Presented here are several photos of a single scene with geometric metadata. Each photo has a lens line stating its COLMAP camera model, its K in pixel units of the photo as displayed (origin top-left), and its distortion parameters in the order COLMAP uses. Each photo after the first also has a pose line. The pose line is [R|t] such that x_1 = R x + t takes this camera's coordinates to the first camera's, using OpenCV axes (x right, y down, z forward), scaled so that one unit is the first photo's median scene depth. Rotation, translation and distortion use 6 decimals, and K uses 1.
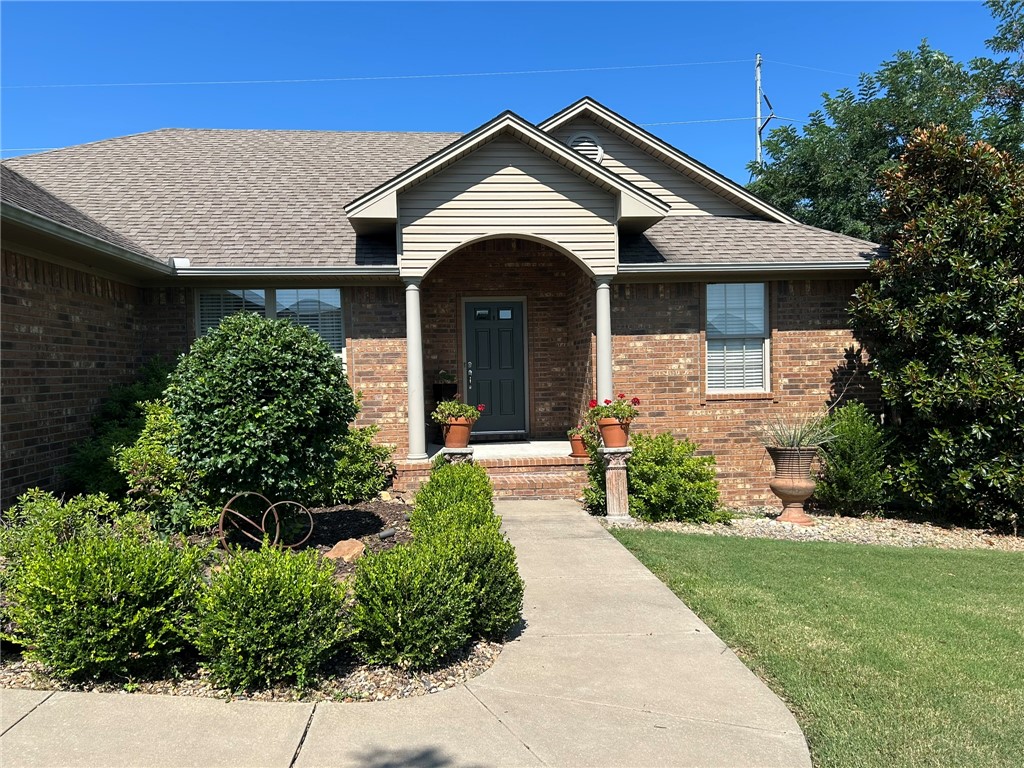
lens RADIAL K [[766.8, 0, 509.7], [0, 766.8, 394.0], [0, 0, 1]] dist [0.065612, -0.078912]
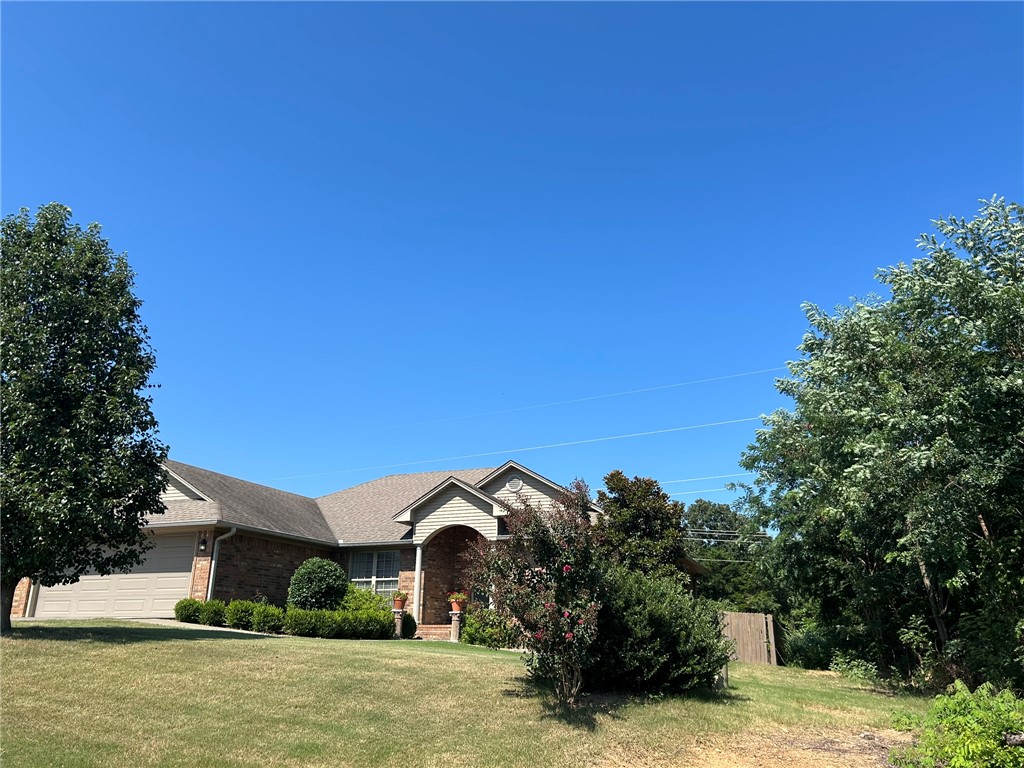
lens RADIAL K [[776.3, 0, 512.0], [0, 776.3, 384.0], [0, 0, 1]] dist [-0.002190, -0.001609]
pose [[0.890787, -0.118445, -0.438713, 1.364776], [-0.038771, 0.942103, -0.333075, 0.188600], [0.452764, 0.313708, 0.834621, -1.142503]]
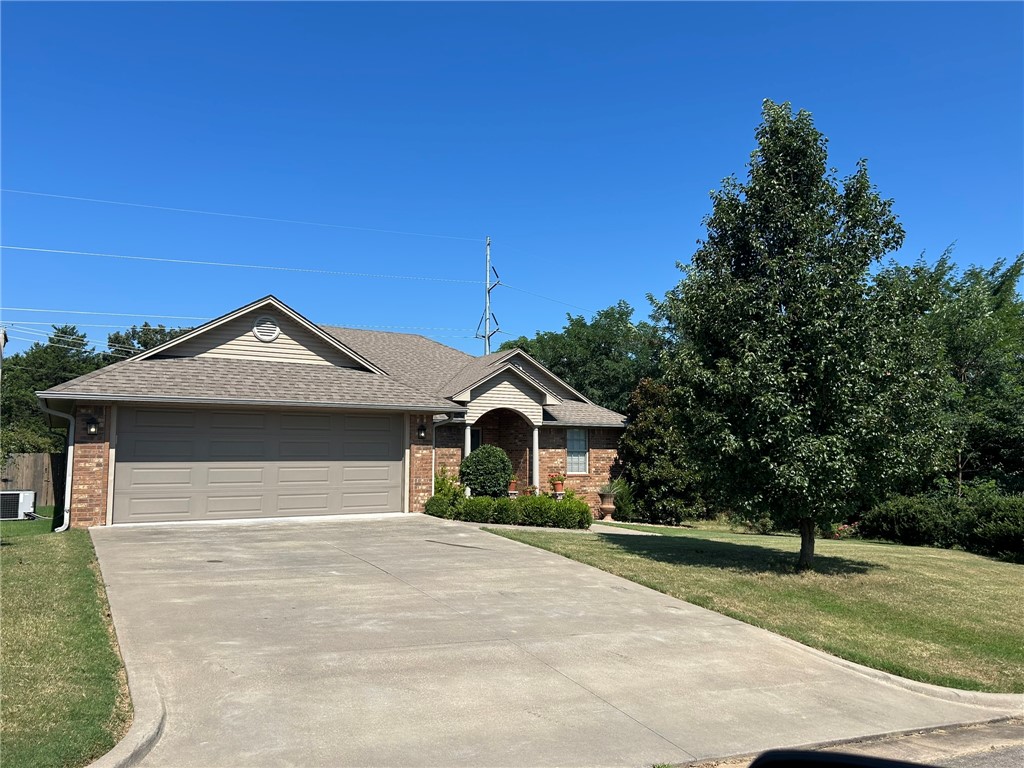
lens RADIAL K [[766.8, 0, 509.7], [0, 766.8, 394.0], [0, 0, 1]] dist [0.065612, -0.078912]
pose [[0.908768, 0.059570, 0.413027, -1.103588], [-0.012122, 0.993109, -0.116563, 0.039831], [-0.417125, 0.100922, 0.903228, -1.359844]]
